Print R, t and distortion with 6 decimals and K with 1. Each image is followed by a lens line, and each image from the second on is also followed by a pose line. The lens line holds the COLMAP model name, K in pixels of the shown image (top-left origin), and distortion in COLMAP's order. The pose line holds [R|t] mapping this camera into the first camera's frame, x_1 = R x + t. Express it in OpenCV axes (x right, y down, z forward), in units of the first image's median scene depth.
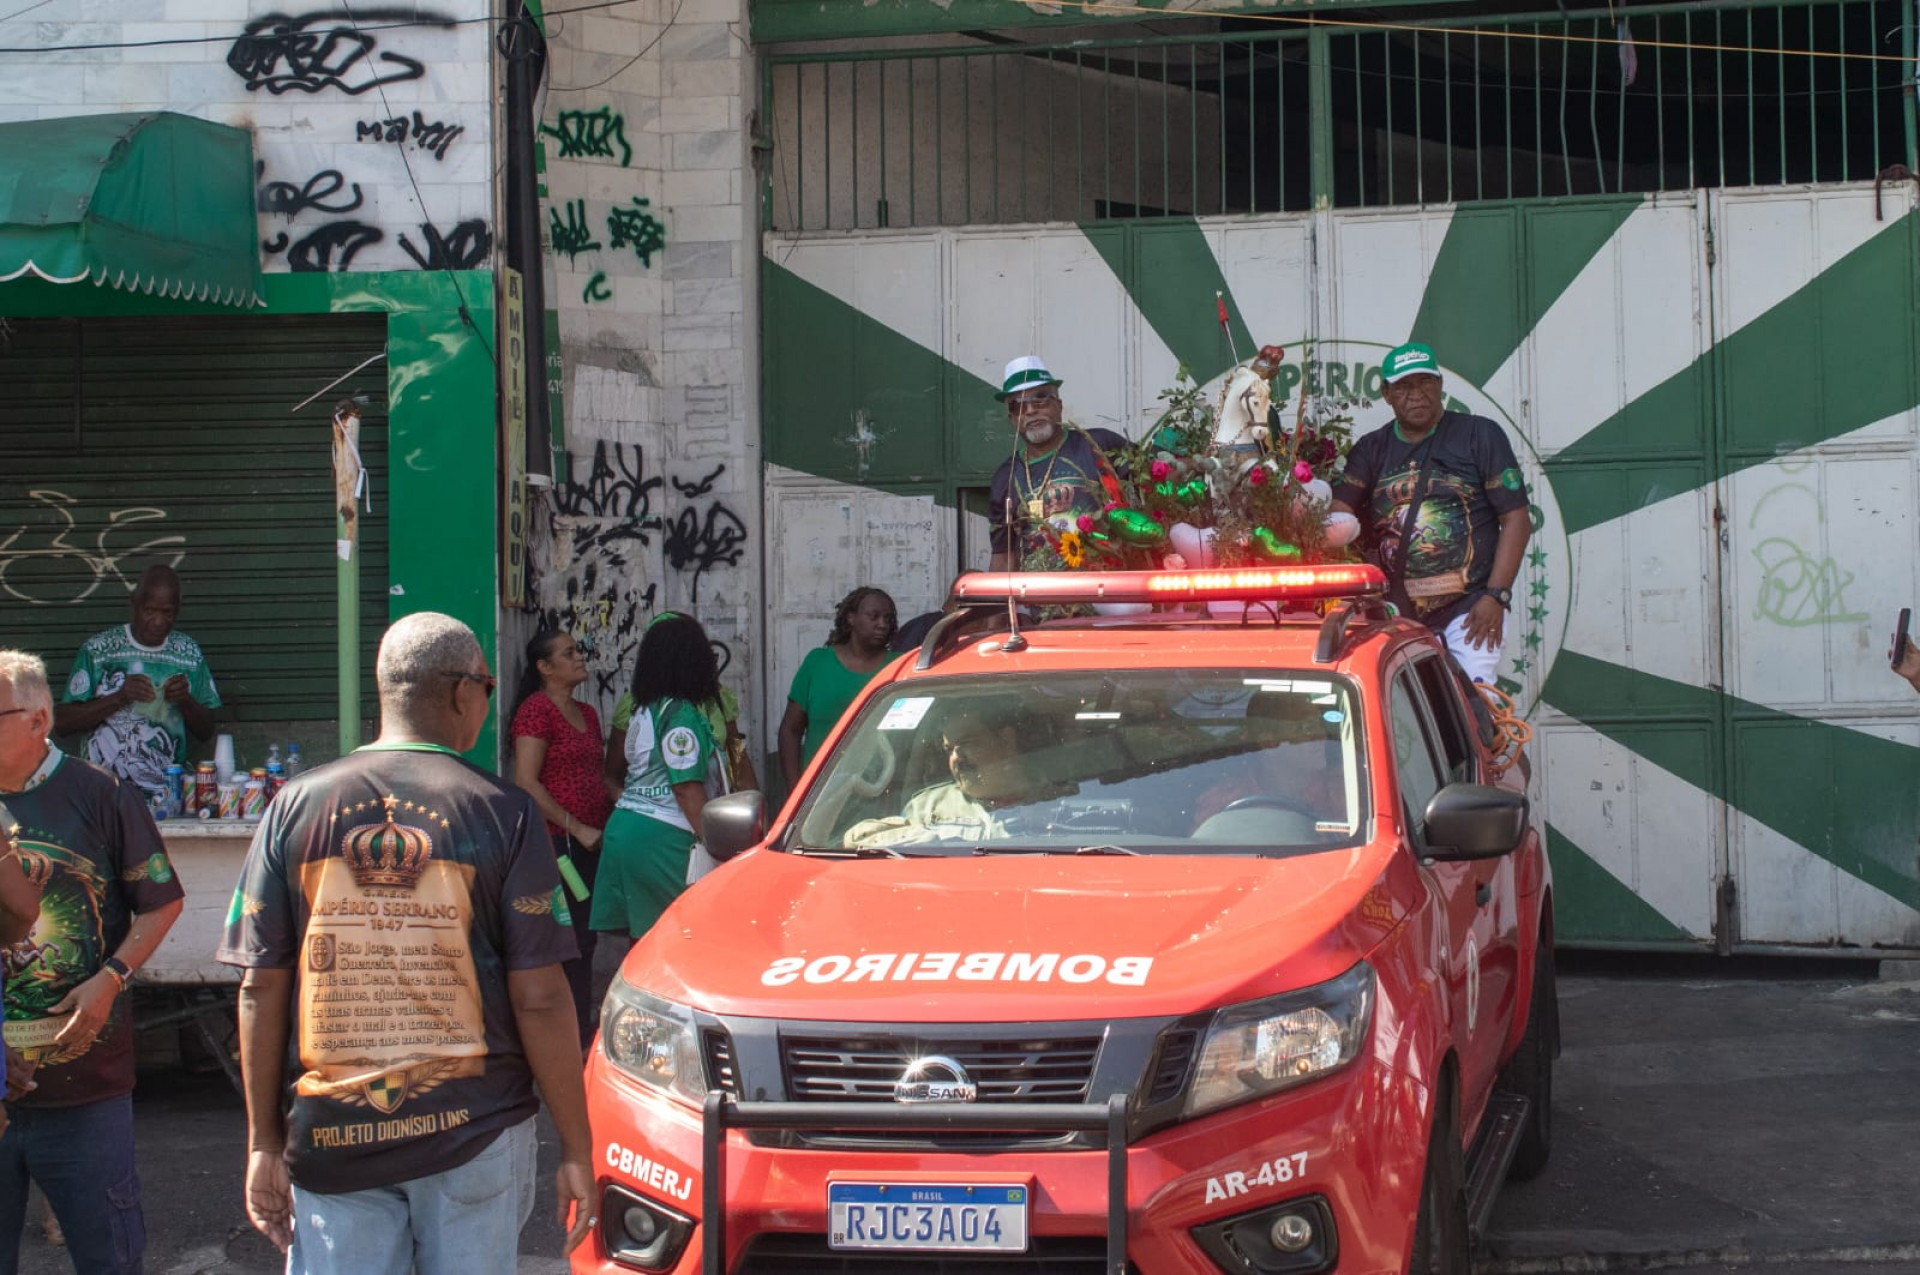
lens RADIAL K [[3382.3, 0, 1155.1], [0, 3382.3, 491.2], [0, 0, 1]] dist [-0.056999, 0.244928]
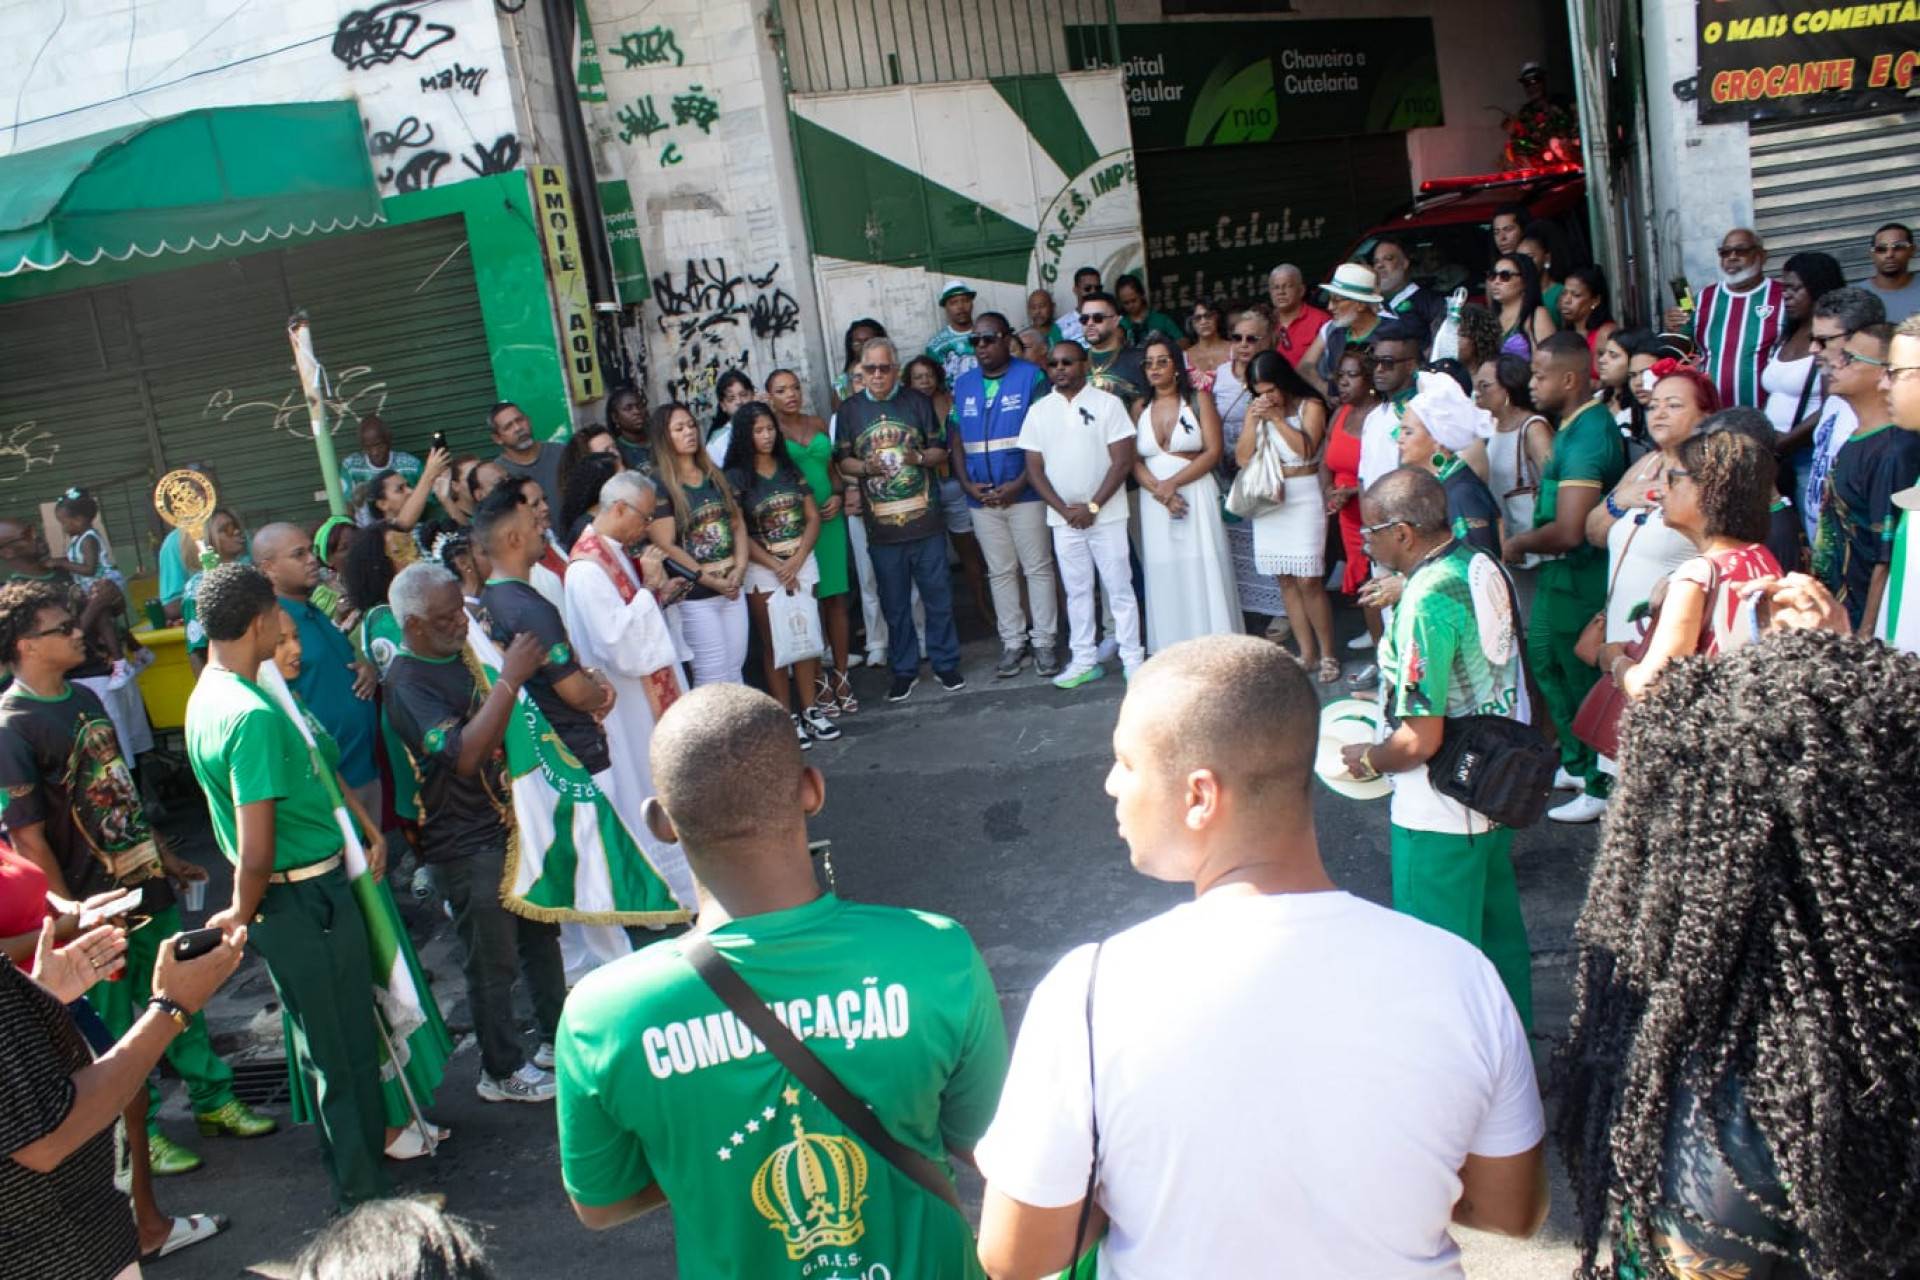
lens RADIAL K [[1599.0, 0, 960.0], [0, 1599.0, 640.0], [0, 0, 1]] dist [-0.160728, 0.135126]
pose [[0.958261, -0.065344, -0.278326, 0.143859], [0.141700, 0.954094, 0.263868, -0.024520], [0.248307, -0.292294, 0.923530, 0.390776]]
